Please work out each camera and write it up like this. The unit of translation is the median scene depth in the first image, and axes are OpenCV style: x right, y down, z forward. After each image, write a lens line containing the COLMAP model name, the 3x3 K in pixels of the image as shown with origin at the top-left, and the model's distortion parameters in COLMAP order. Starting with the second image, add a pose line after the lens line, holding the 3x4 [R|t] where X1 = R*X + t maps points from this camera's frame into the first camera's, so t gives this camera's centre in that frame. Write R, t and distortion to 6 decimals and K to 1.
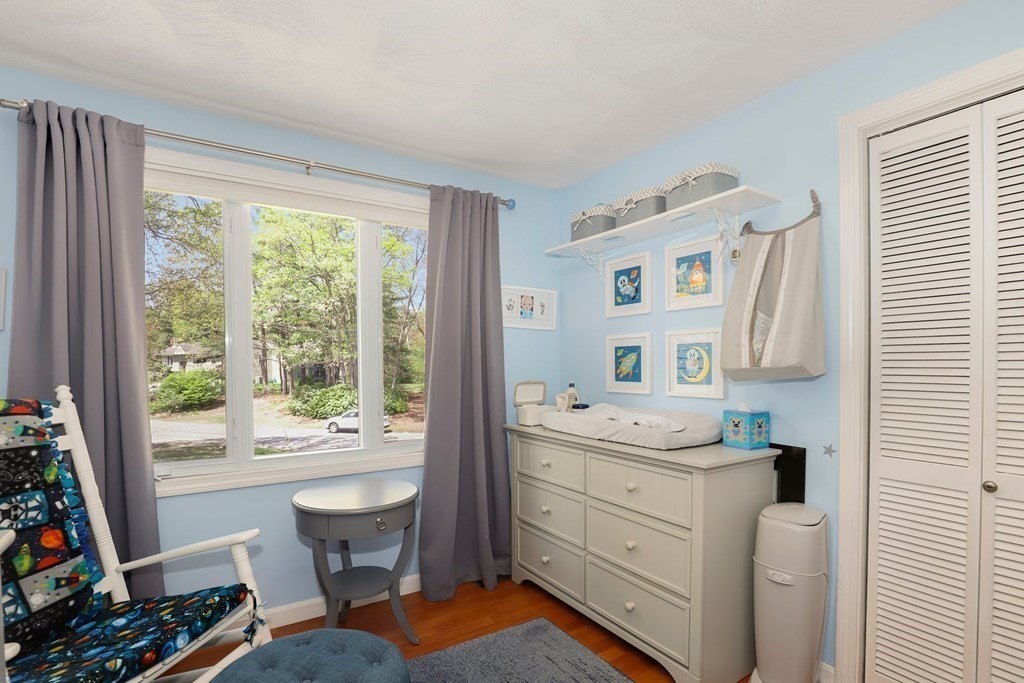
lens RADIAL K [[485.8, 0, 521.2], [0, 485.8, 375.2], [0, 0, 1]] dist [-0.035409, 0.007078]
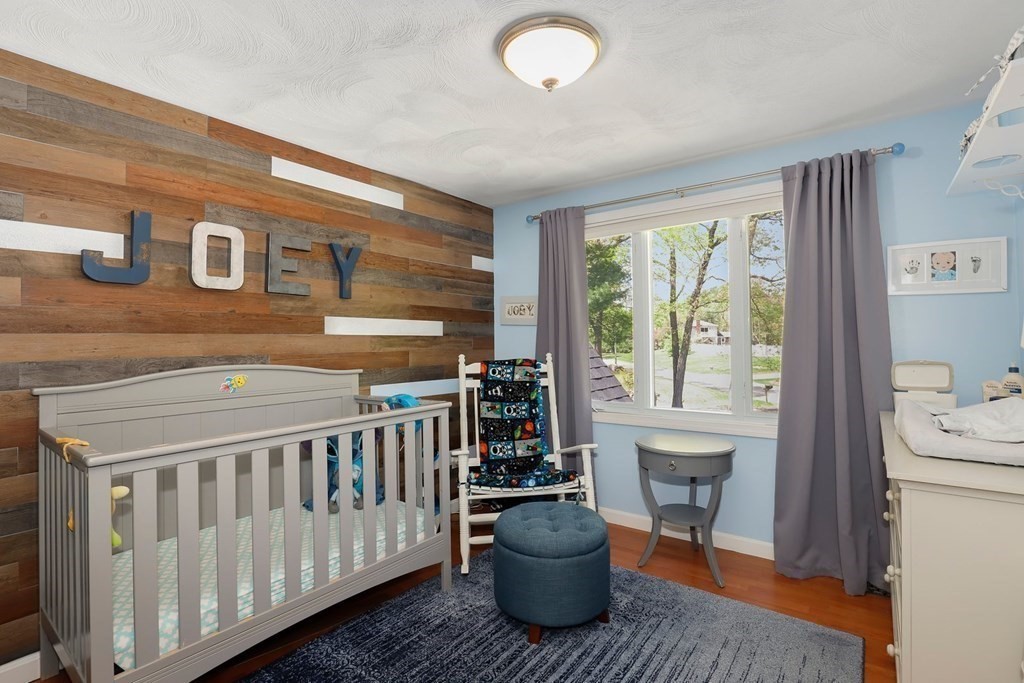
lens RADIAL K [[485.8, 0, 513.4], [0, 485.8, 336.4], [0, 0, 1]] dist [-0.035409, 0.007078]
pose [[0.339507, -0.011882, -0.940529, 0.908851], [-0.014298, 0.999739, -0.017791, -0.009289], [0.940495, 0.019488, 0.339249, 0.181814]]
